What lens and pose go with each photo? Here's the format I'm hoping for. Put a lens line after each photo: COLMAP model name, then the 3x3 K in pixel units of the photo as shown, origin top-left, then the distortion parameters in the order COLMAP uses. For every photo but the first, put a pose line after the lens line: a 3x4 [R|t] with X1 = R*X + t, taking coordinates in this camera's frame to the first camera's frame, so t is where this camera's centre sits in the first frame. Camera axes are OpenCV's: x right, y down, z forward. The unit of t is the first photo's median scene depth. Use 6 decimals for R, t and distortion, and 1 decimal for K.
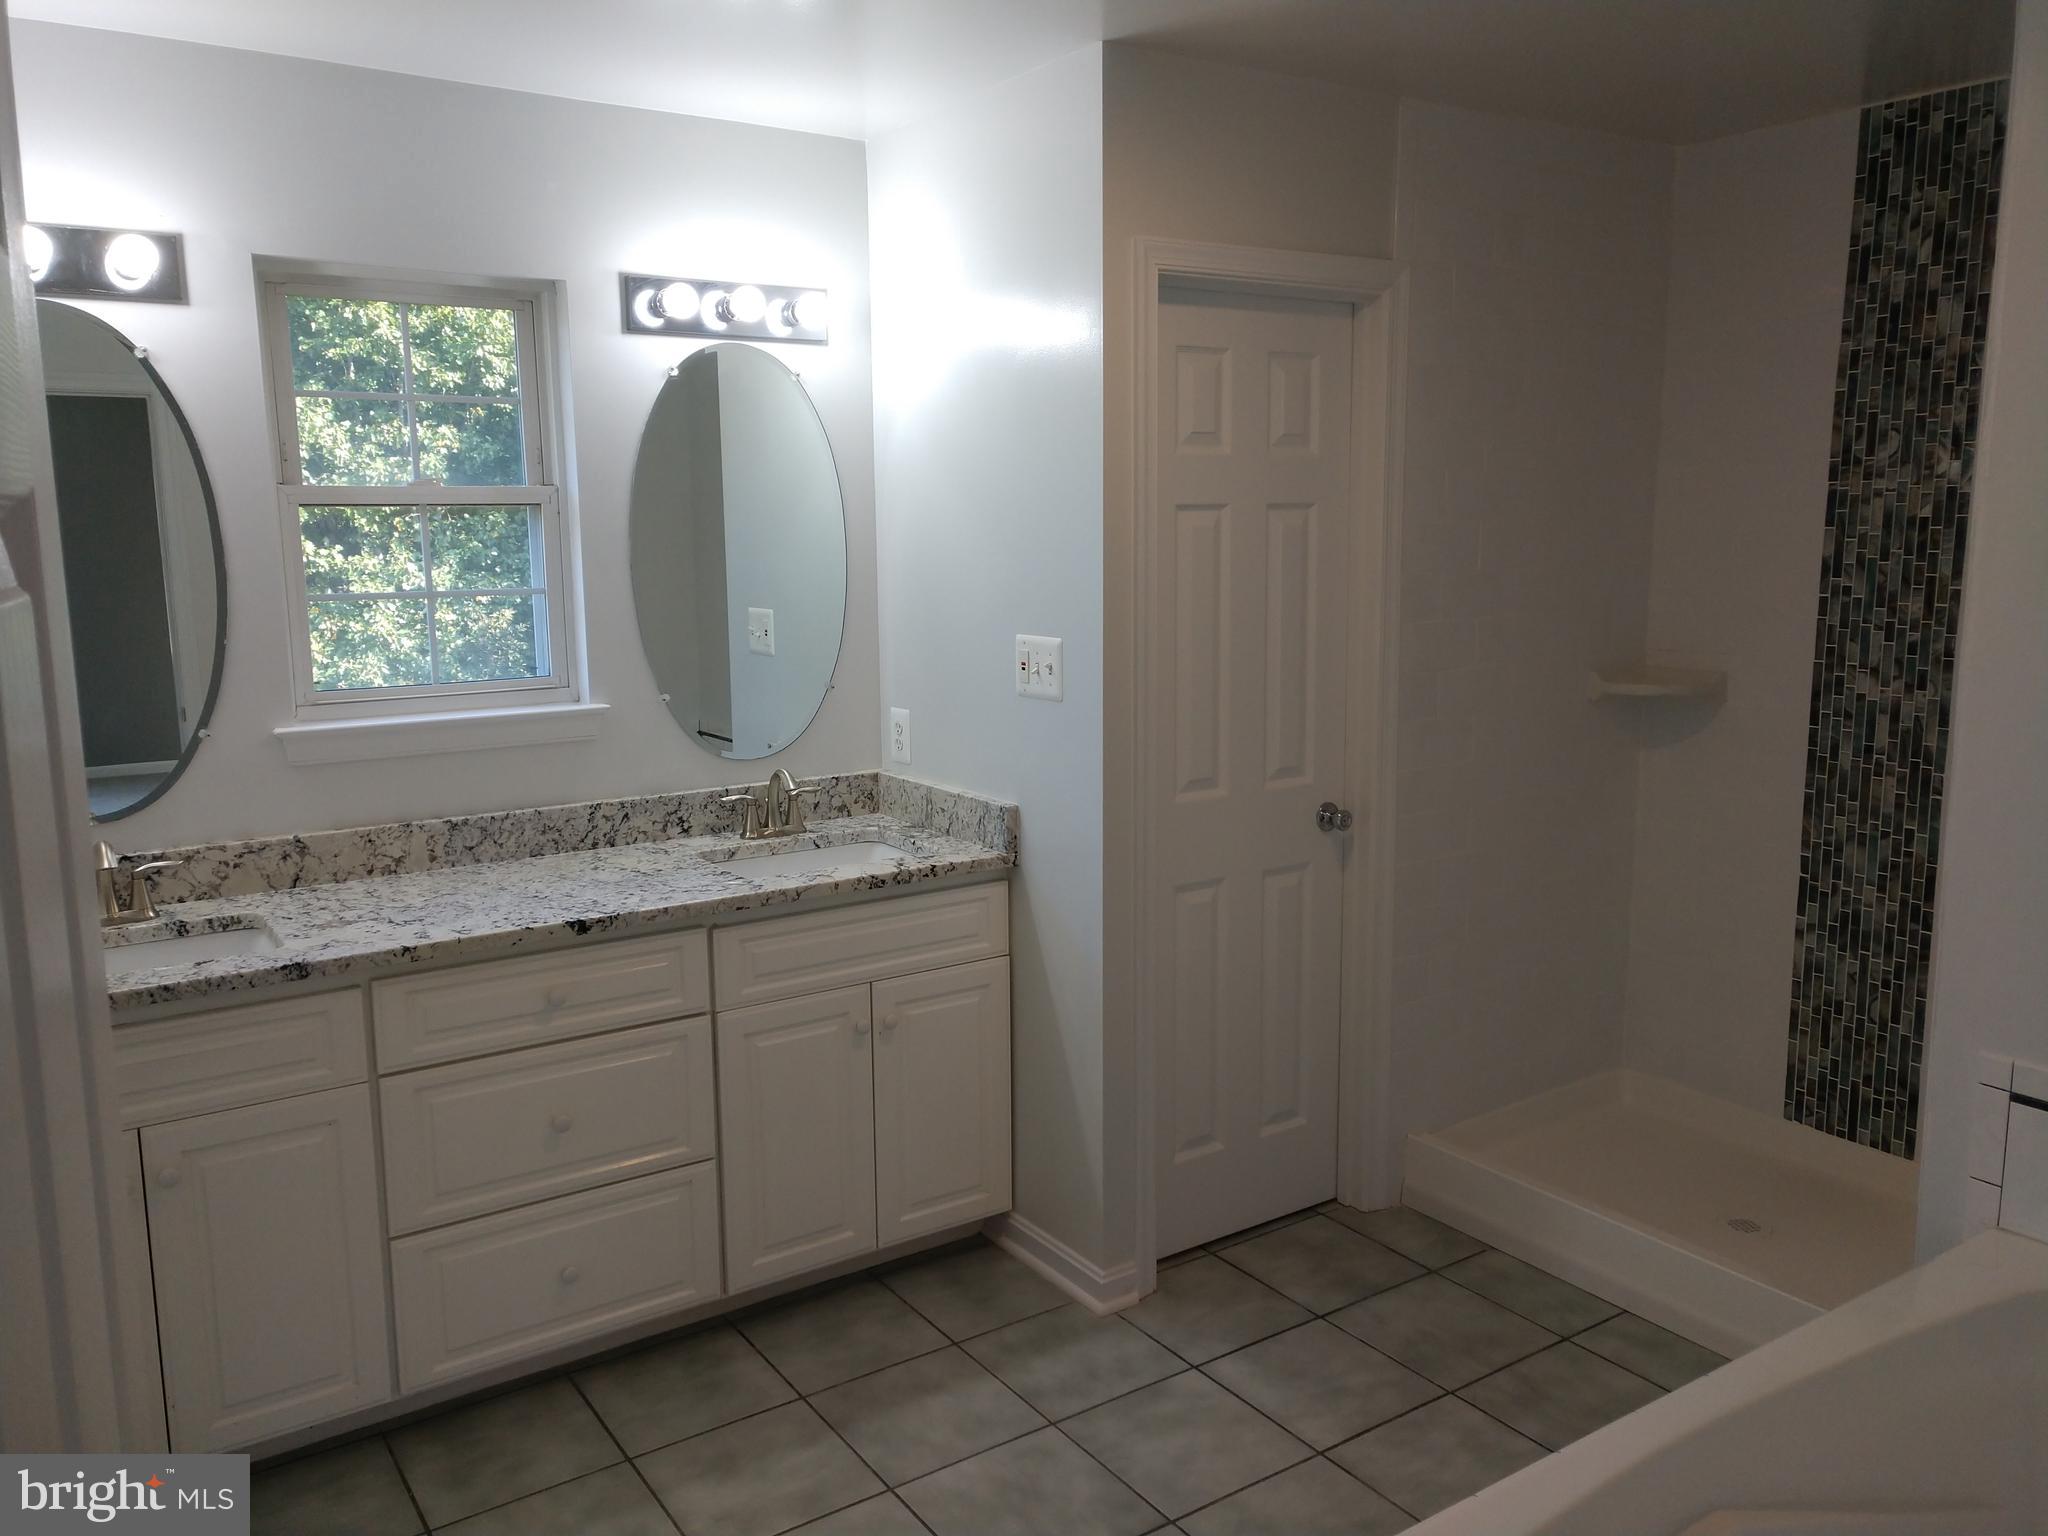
lens RADIAL K [[1566.0, 0, 1018.6], [0, 1566.0, 786.8], [0, 0, 1]] dist [0.021497, 0.009605]
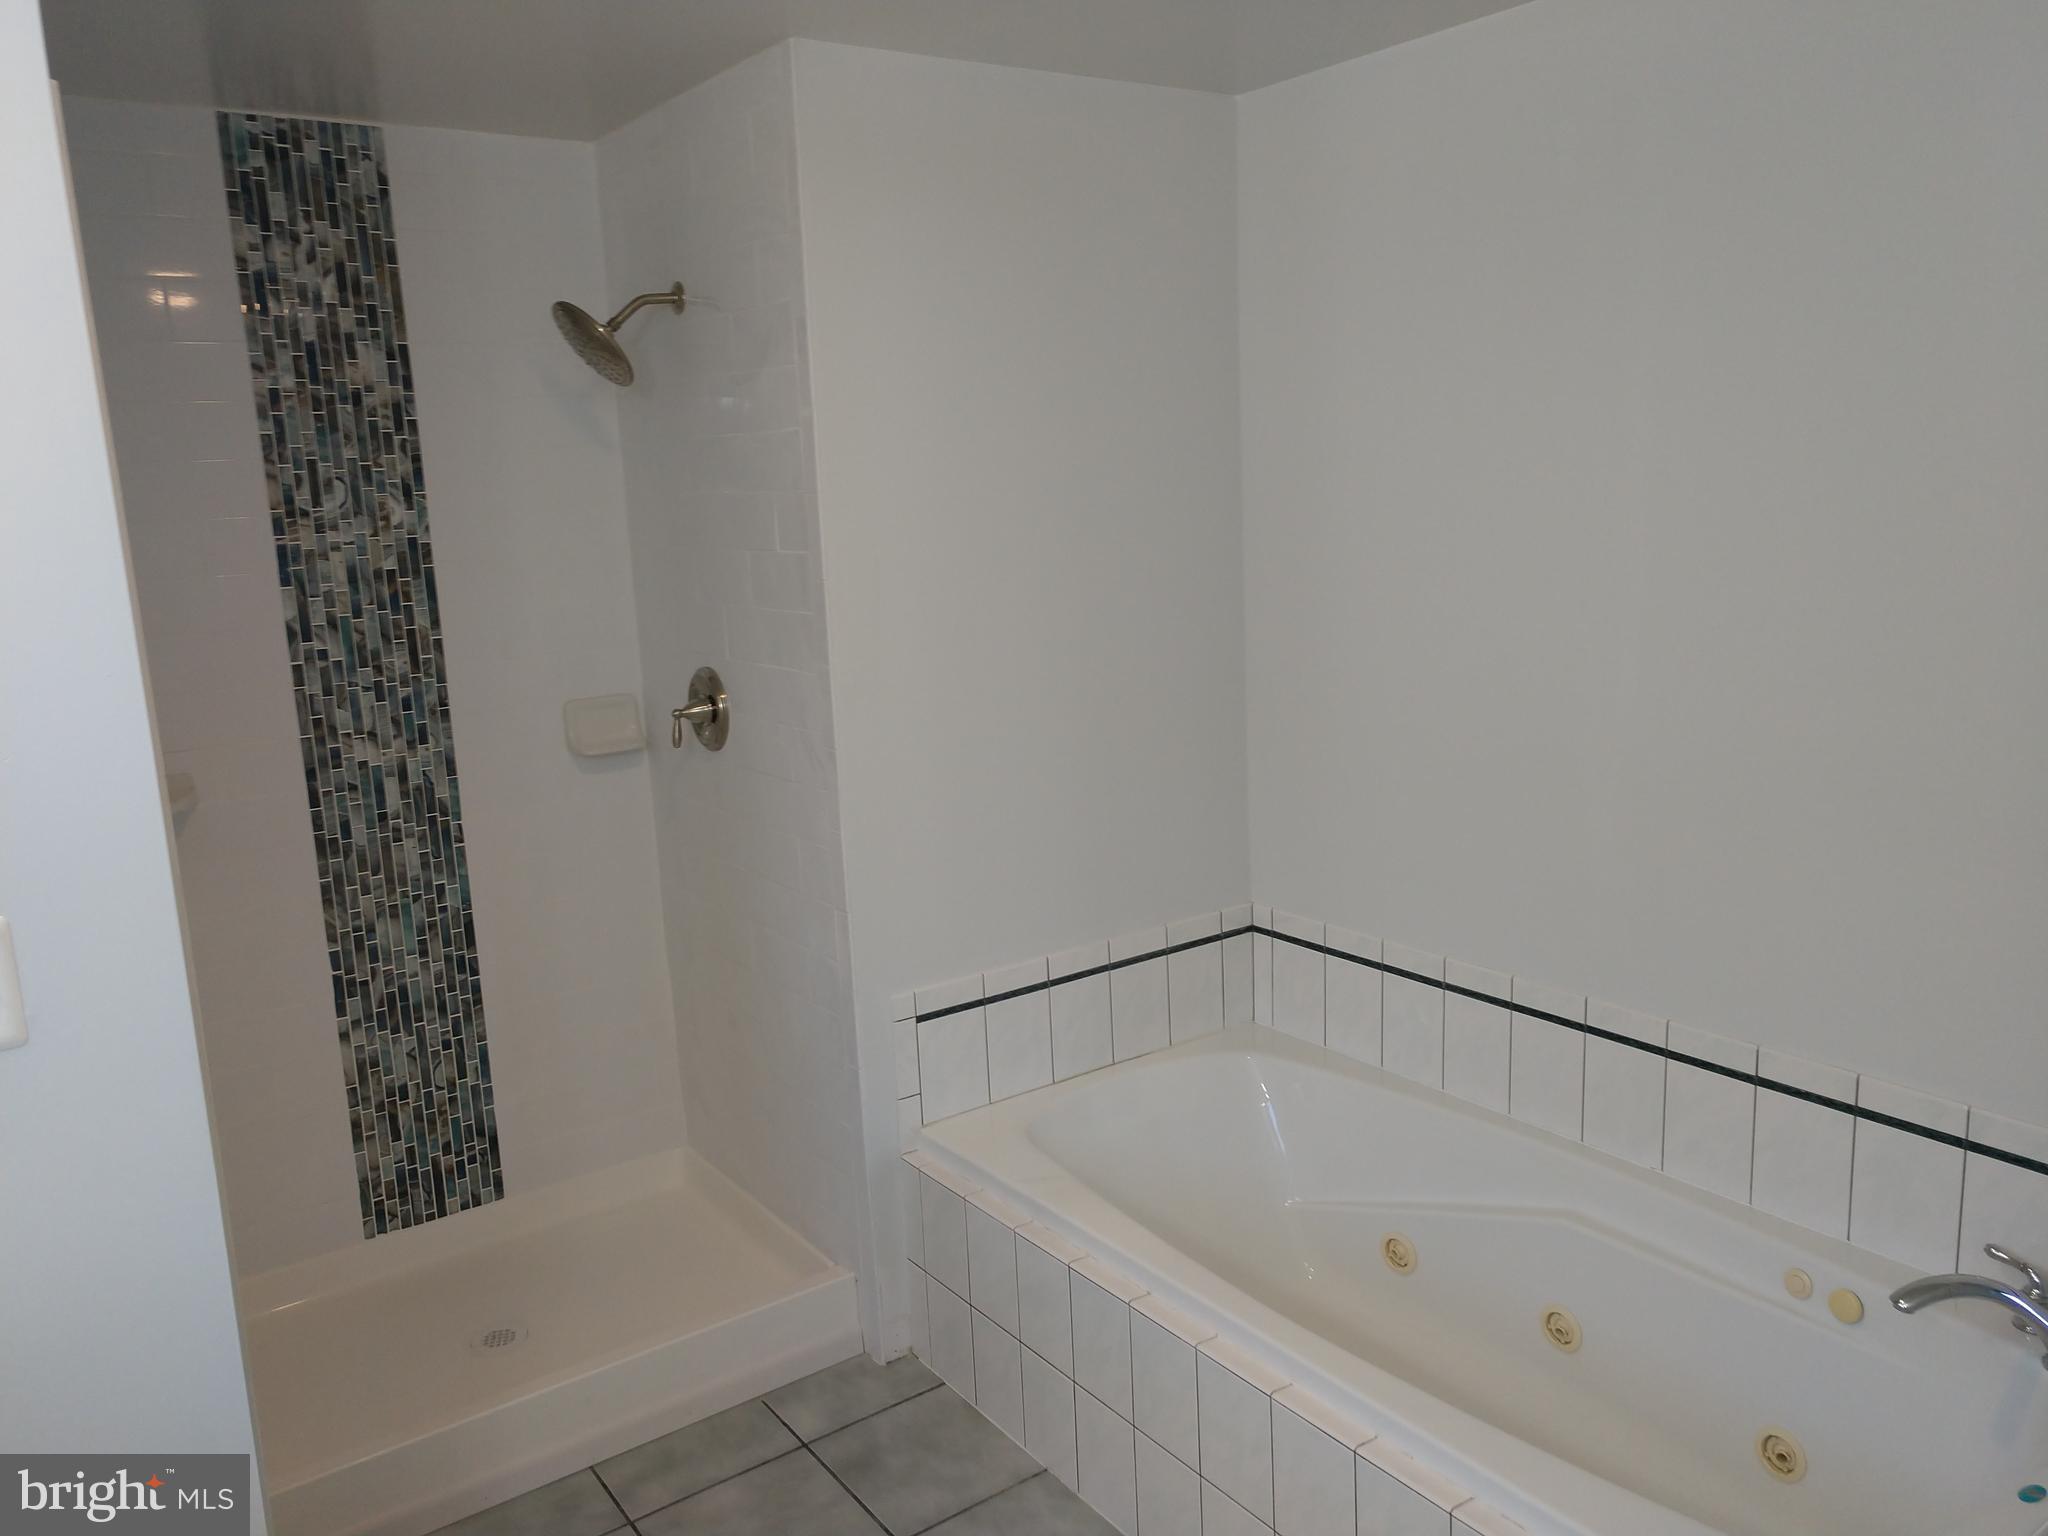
lens RADIAL K [[1566.0, 0, 1024.2], [0, 1566.0, 781.1], [0, 0, 1]] dist [0.021497, 0.009605]
pose [[-0.018872, -0.189376, 0.981723, -0.383791], [0.216510, 0.957826, 0.188928, -0.139163], [-0.976098, 0.216118, 0.022926, 0.605708]]
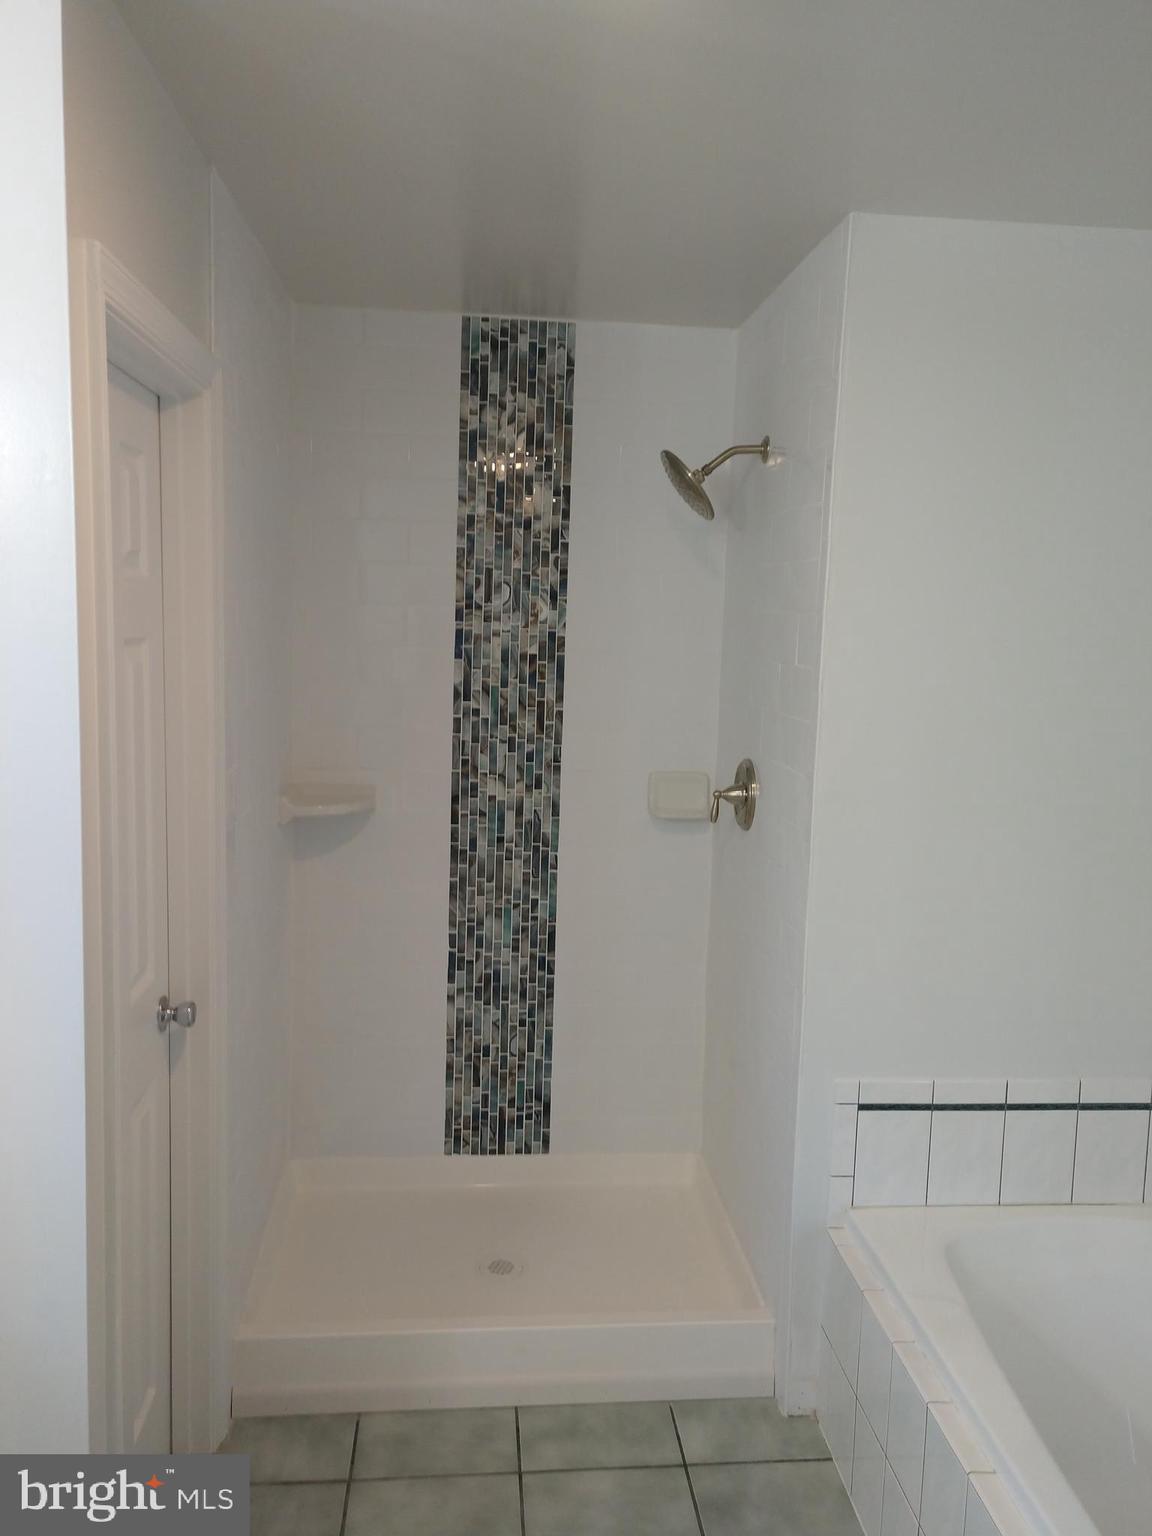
lens RADIAL K [[1174.5, 0, 579.7], [0, 1174.5, 771.2], [0, 0, 1]] dist [0.021497, 0.009605]
pose [[0.480753, -0.090515, 0.872172, -0.226993], [0.116108, 0.992471, 0.039000, -0.105963], [-0.869135, 0.082517, 0.487643, 0.498395]]
